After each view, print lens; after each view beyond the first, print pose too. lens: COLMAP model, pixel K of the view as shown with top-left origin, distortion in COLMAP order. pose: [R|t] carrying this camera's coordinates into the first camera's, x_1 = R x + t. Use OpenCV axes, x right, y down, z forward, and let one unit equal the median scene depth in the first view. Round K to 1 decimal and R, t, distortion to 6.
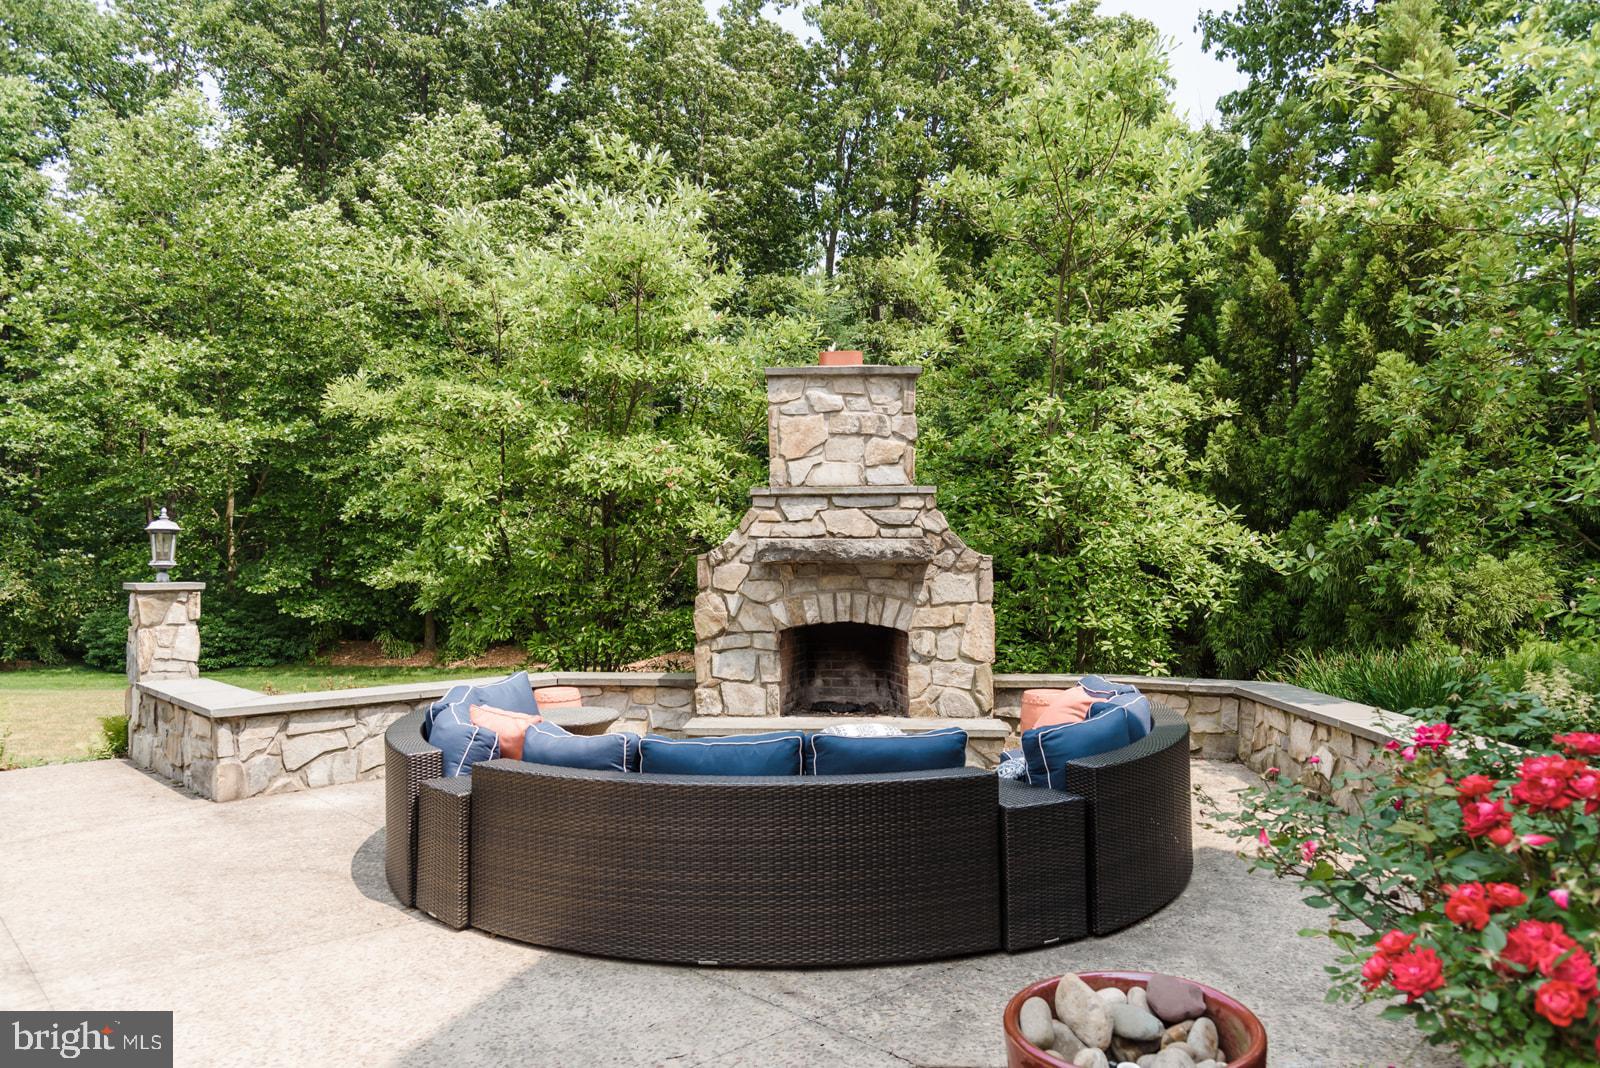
lens RADIAL K [[1095.5, 0, 798.5], [0, 1095.5, 541.5], [0, 0, 1]] dist [0.006907, -0.000651]
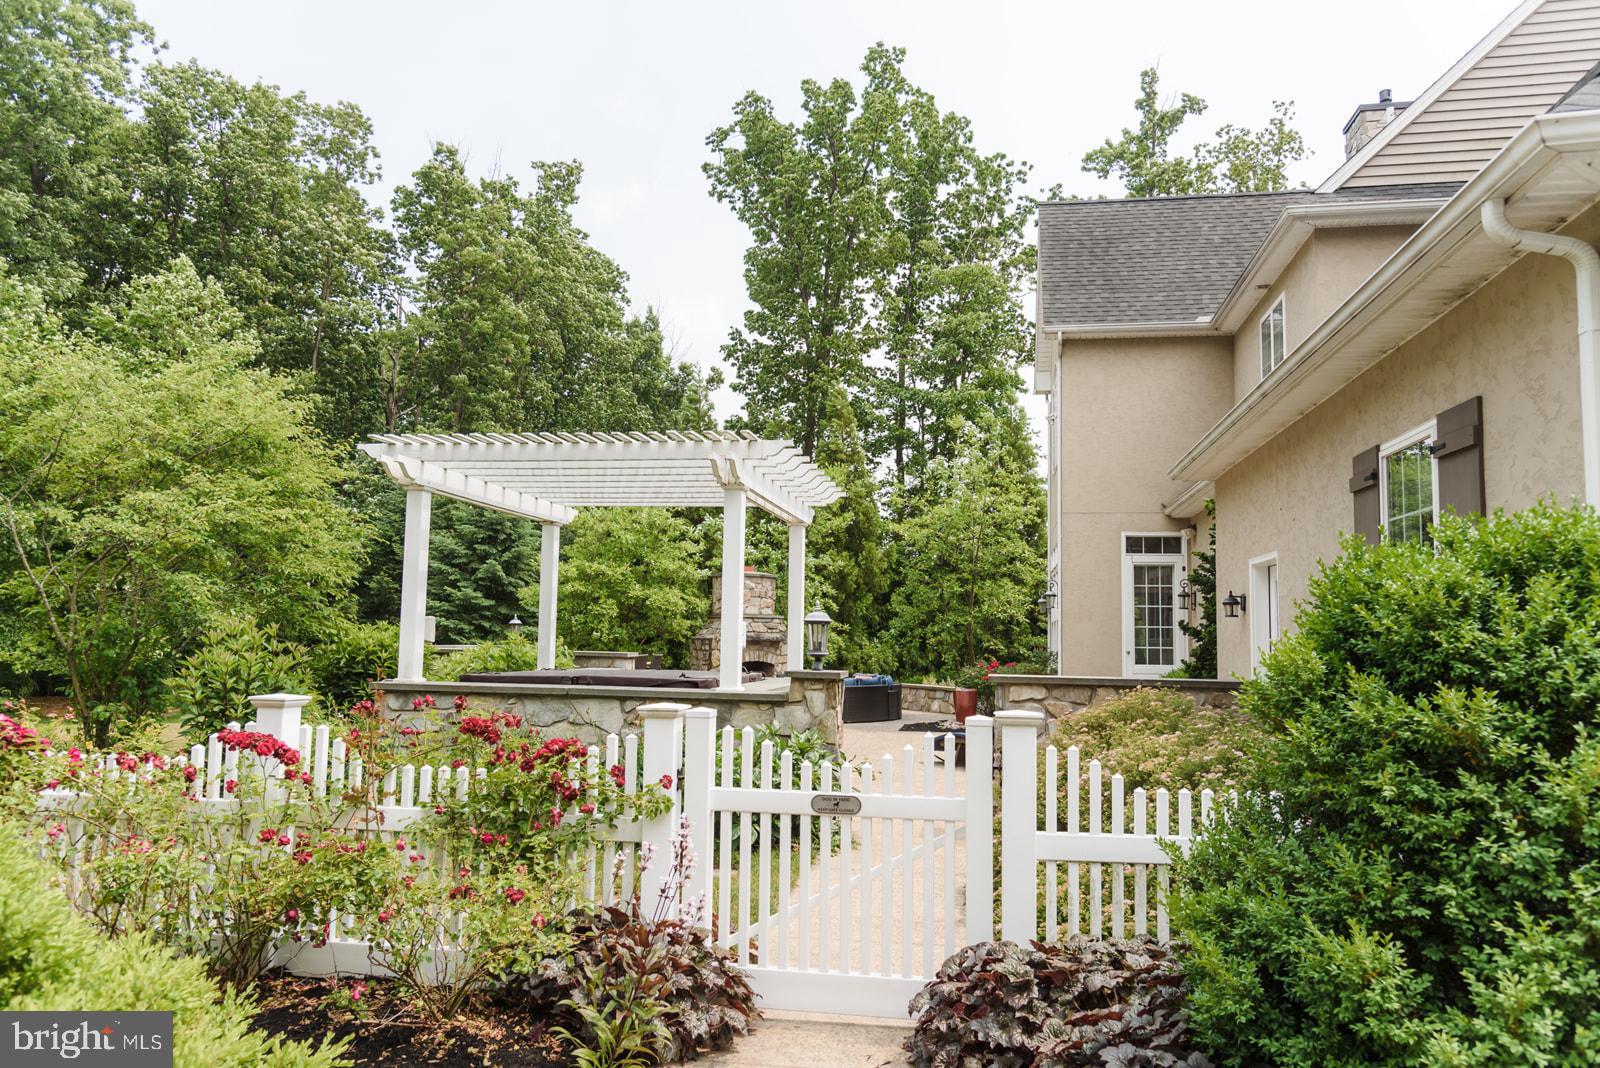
lens RADIAL K [[1095.8, 0, 794.0], [0, 1095.8, 529.1], [0, 0, 1]] dist [0.002047, -0.000105]
pose [[0.801718, 0.073882, 0.593118, -1.651666], [-0.031609, 0.996183, -0.081364, -0.043895], [-0.596866, 0.046484, 0.800993, -1.440380]]
